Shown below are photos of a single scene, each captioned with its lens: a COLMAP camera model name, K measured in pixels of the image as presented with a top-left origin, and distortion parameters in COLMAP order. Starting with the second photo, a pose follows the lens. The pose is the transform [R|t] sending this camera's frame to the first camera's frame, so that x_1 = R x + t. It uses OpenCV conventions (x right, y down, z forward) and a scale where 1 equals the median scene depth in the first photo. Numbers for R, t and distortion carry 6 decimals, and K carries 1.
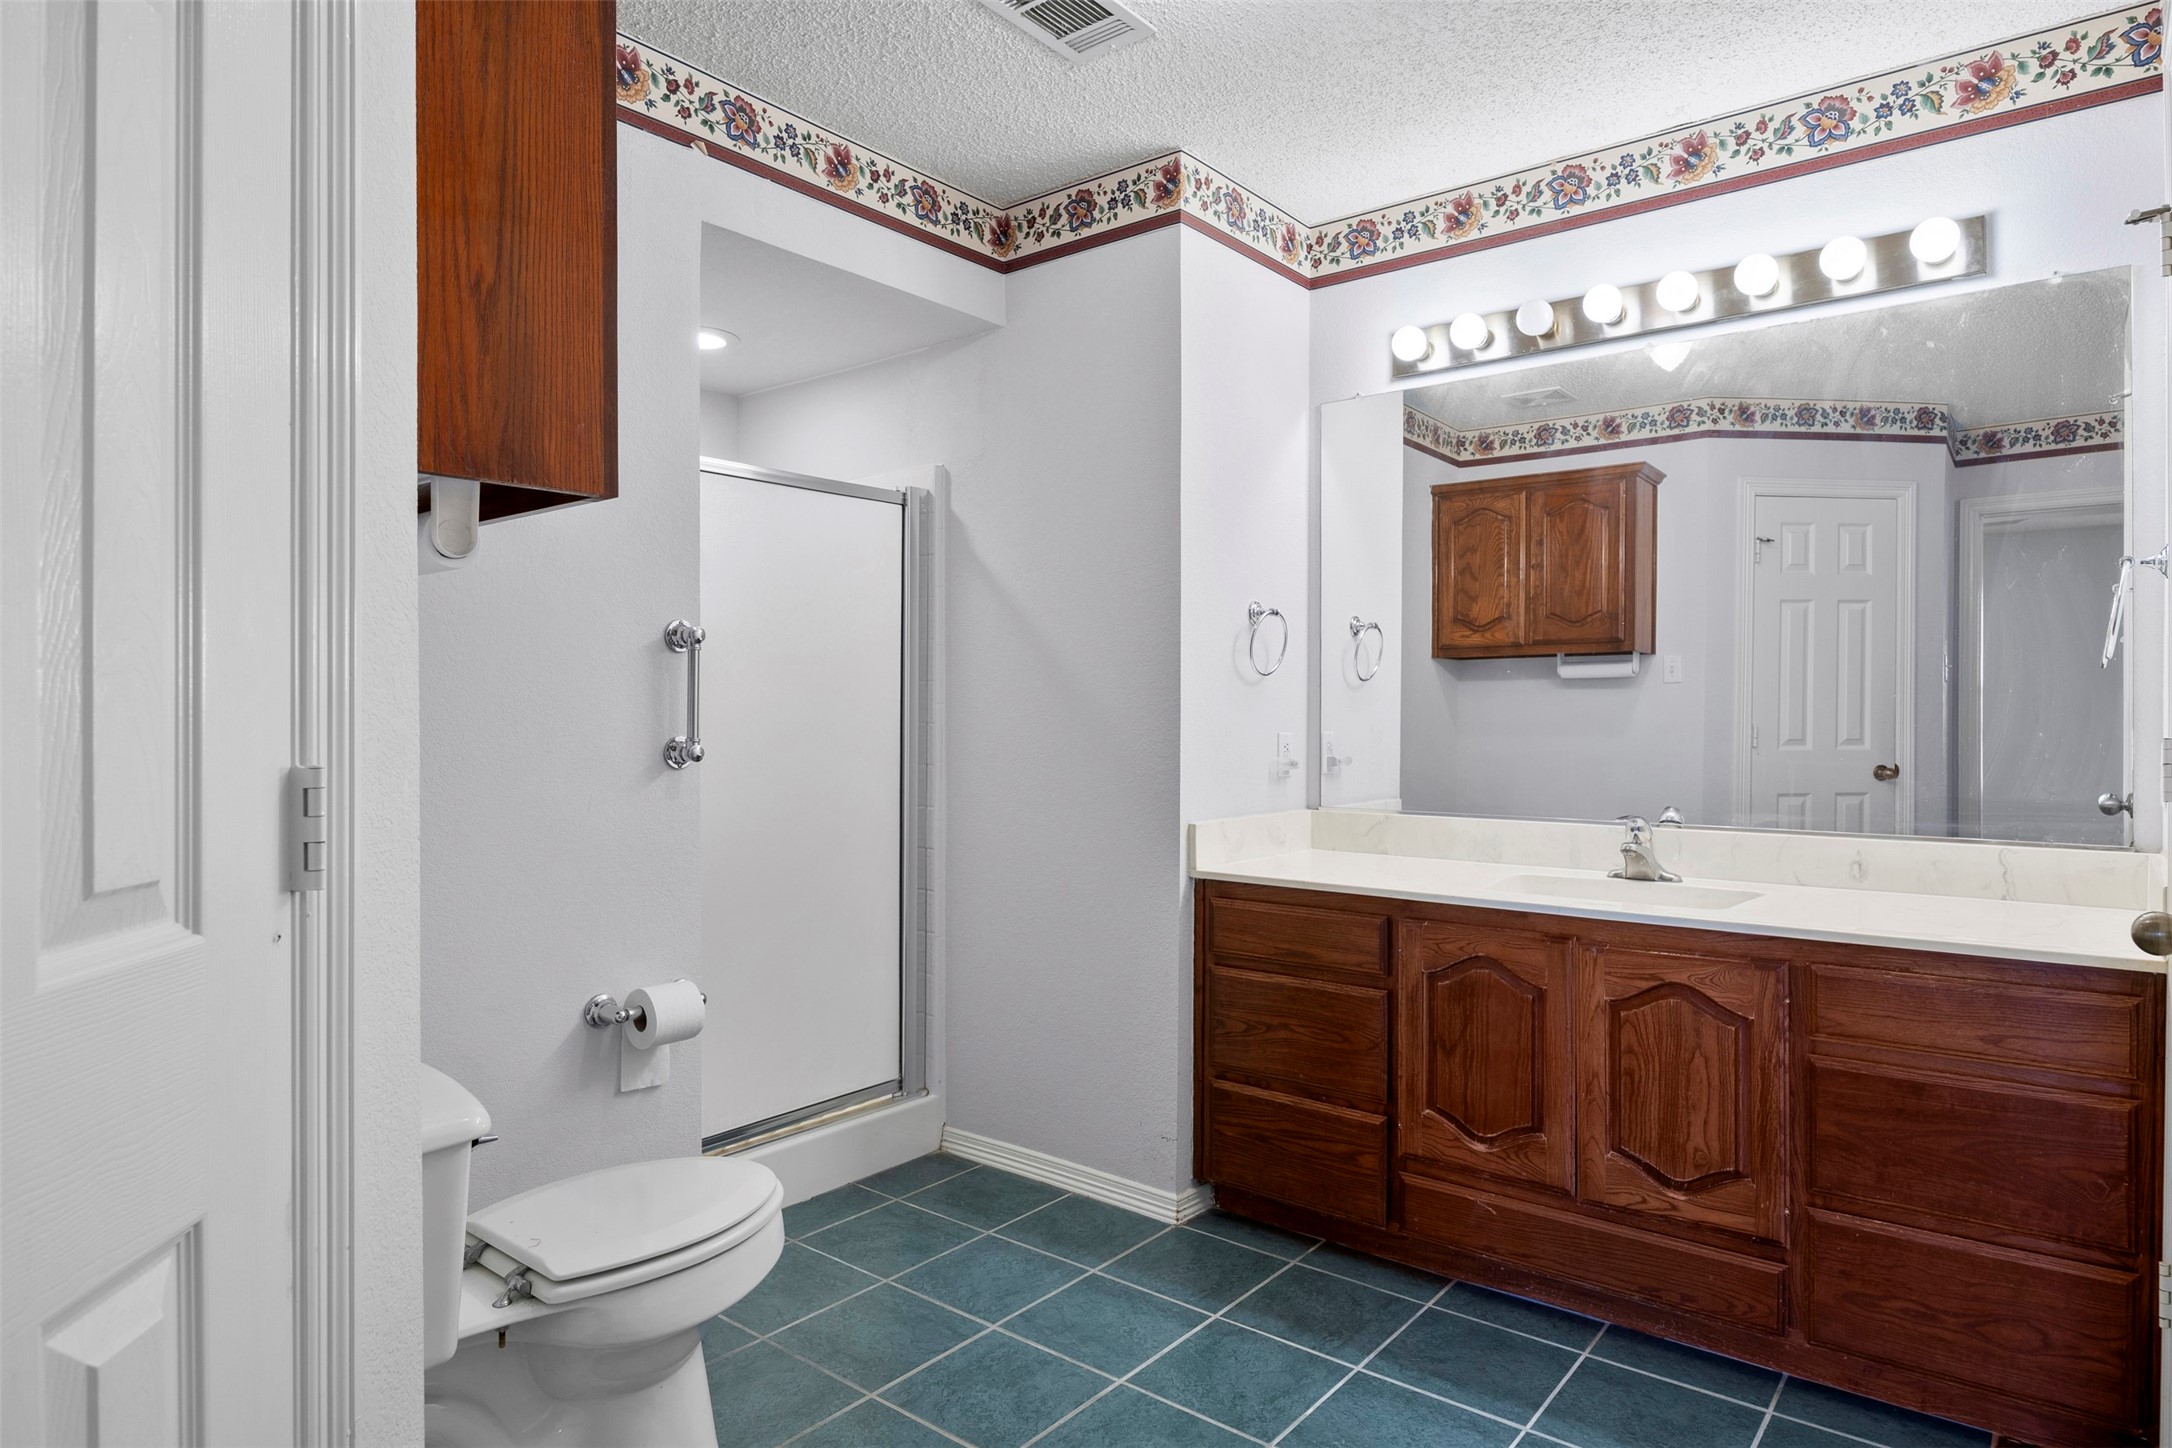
lens RADIAL K [[1246.8, 0, 1085.3], [0, 1246.8, 716.1], [0, 0, 1]] dist [-0.011854, 0.000036]
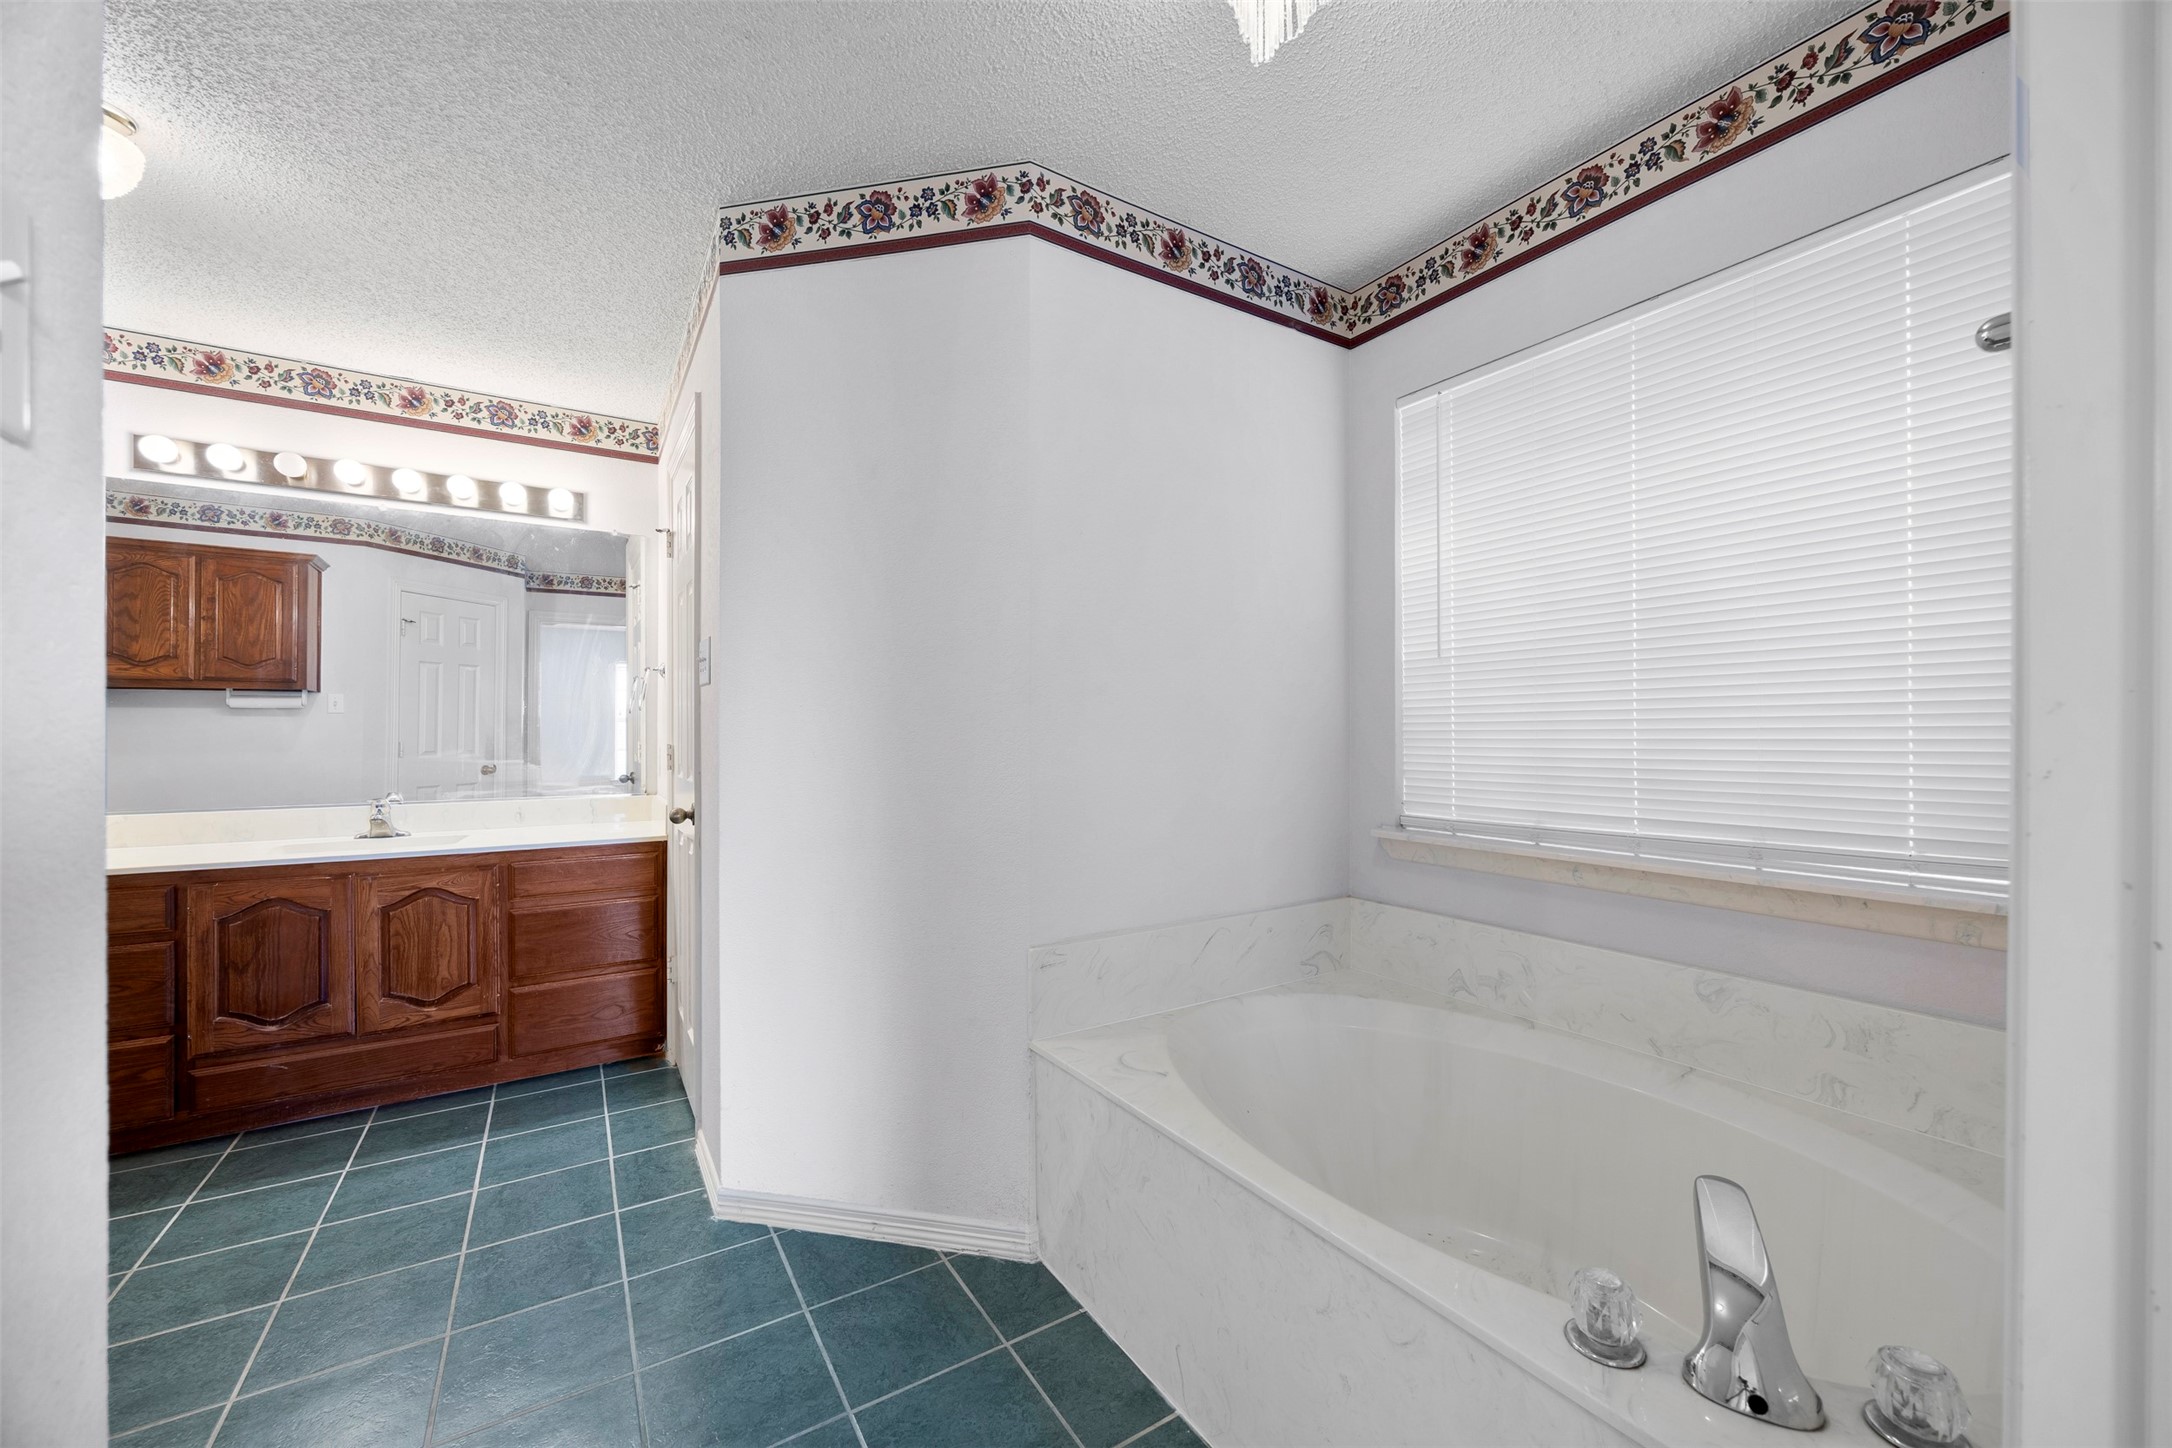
lens RADIAL K [[826.3, 0, 1094.3], [0, 826.3, 733.4], [0, 0, 1]] dist [-0.000547, 0.000028]
pose [[0.312141, 0.000243, 0.950036, -0.309466], [0.003084, 0.999994, -0.001270, 0.000596], [-0.950031, 0.003327, 0.312139, -0.235090]]
